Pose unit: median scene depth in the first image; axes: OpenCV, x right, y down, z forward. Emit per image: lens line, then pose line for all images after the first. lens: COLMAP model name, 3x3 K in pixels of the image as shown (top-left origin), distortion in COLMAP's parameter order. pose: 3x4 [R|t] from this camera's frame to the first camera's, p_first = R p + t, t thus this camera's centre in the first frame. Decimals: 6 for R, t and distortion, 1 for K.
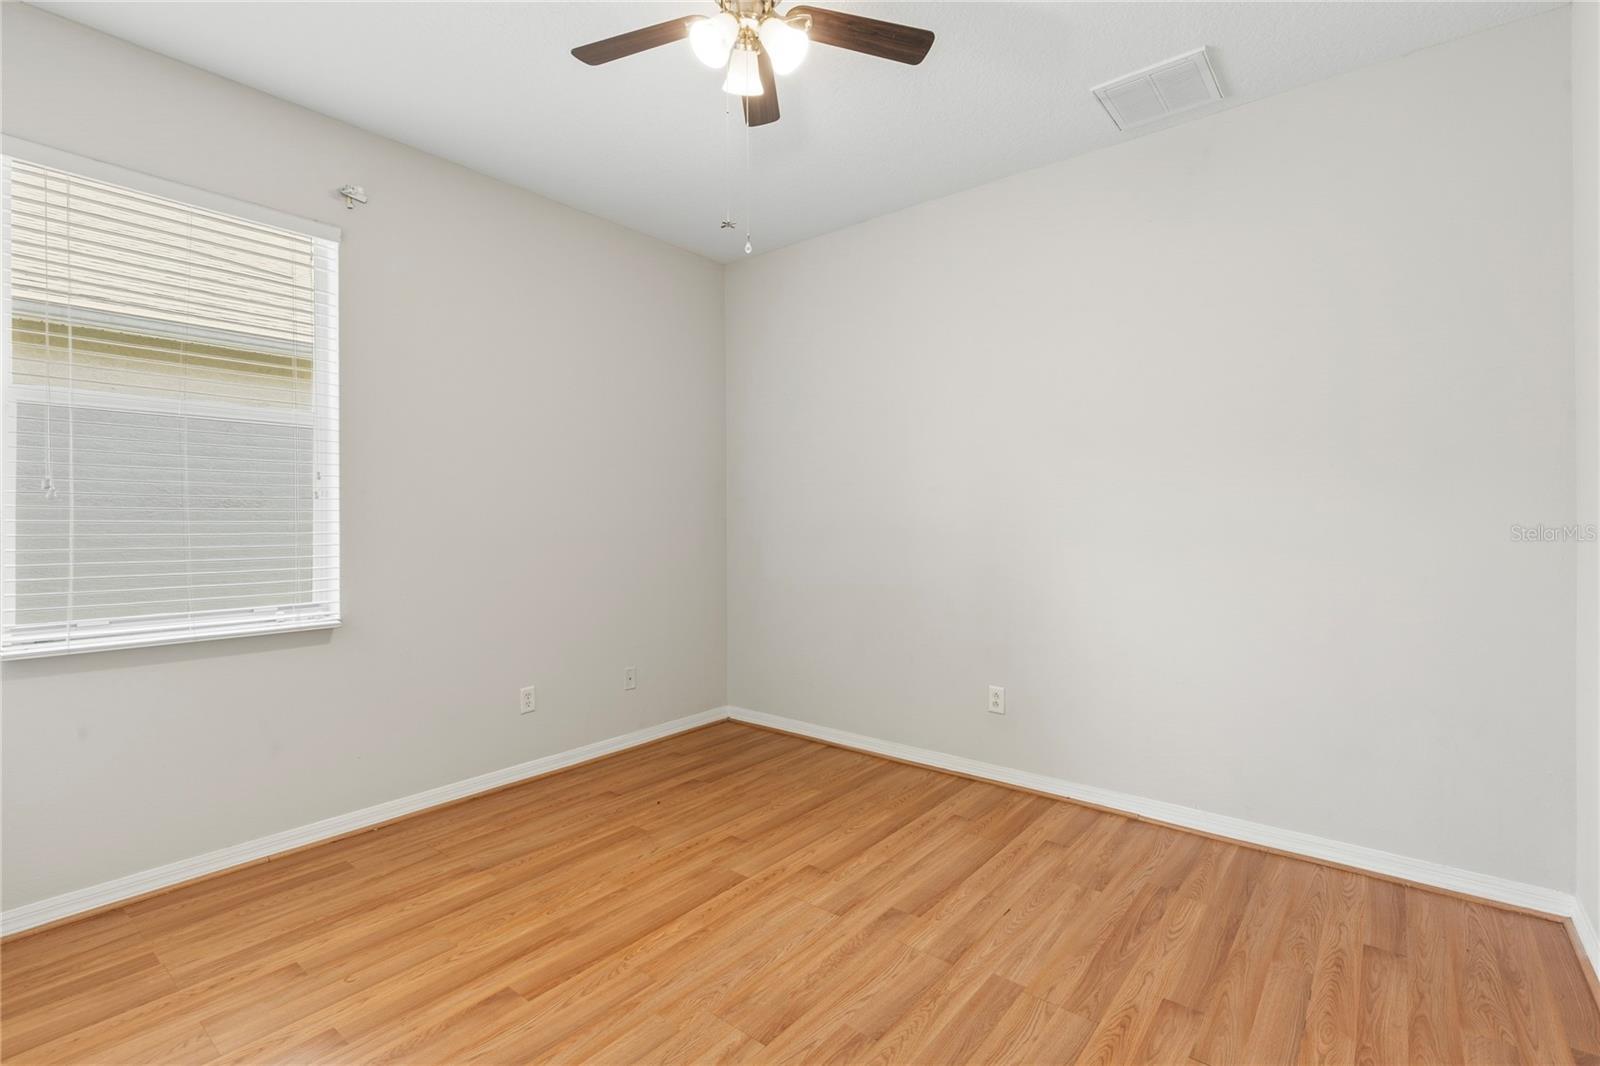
lens RADIAL K [[730.4, 0, 797.3], [0, 730.4, 528.7], [0, 0, 1]] dist [0.025030, -0.000388]
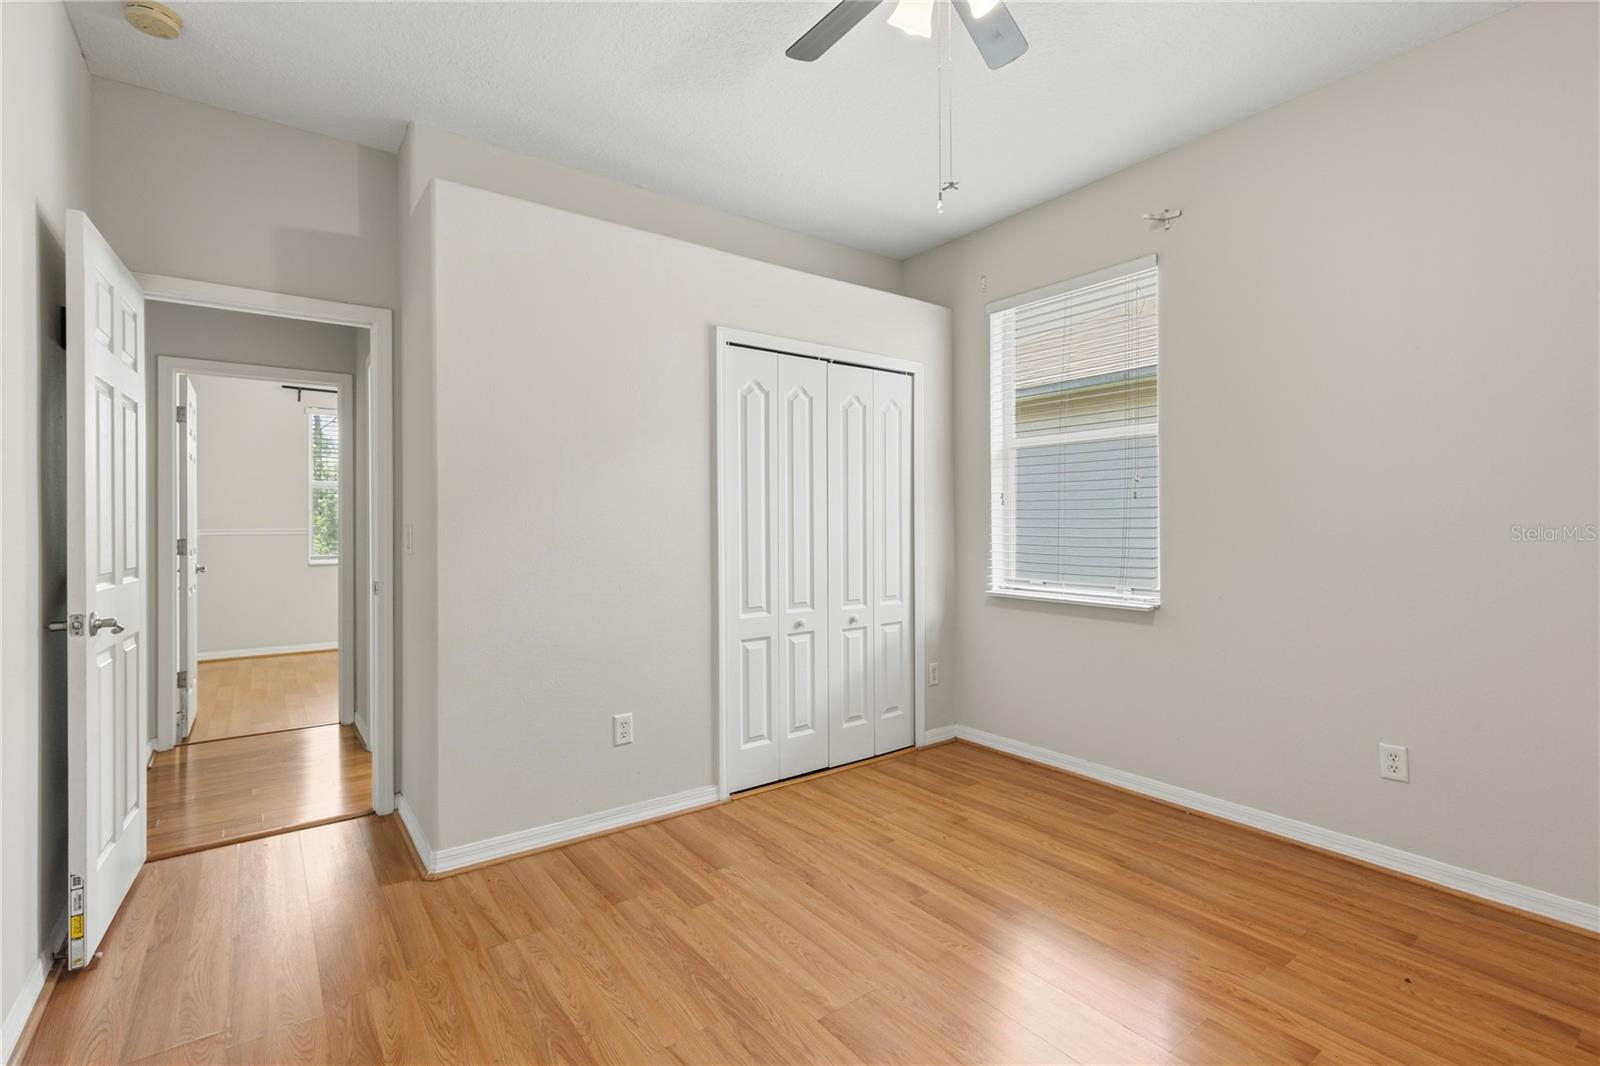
lens RADIAL K [[730.4, 0, 797.3], [0, 730.4, 528.7], [0, 0, 1]] dist [0.025030, -0.000388]
pose [[-0.227308, 0.011252, -0.973758, 0.592759], [-0.007132, 0.999887, 0.013218, -0.002859], [0.973797, 0.009949, -0.227202, 0.737420]]
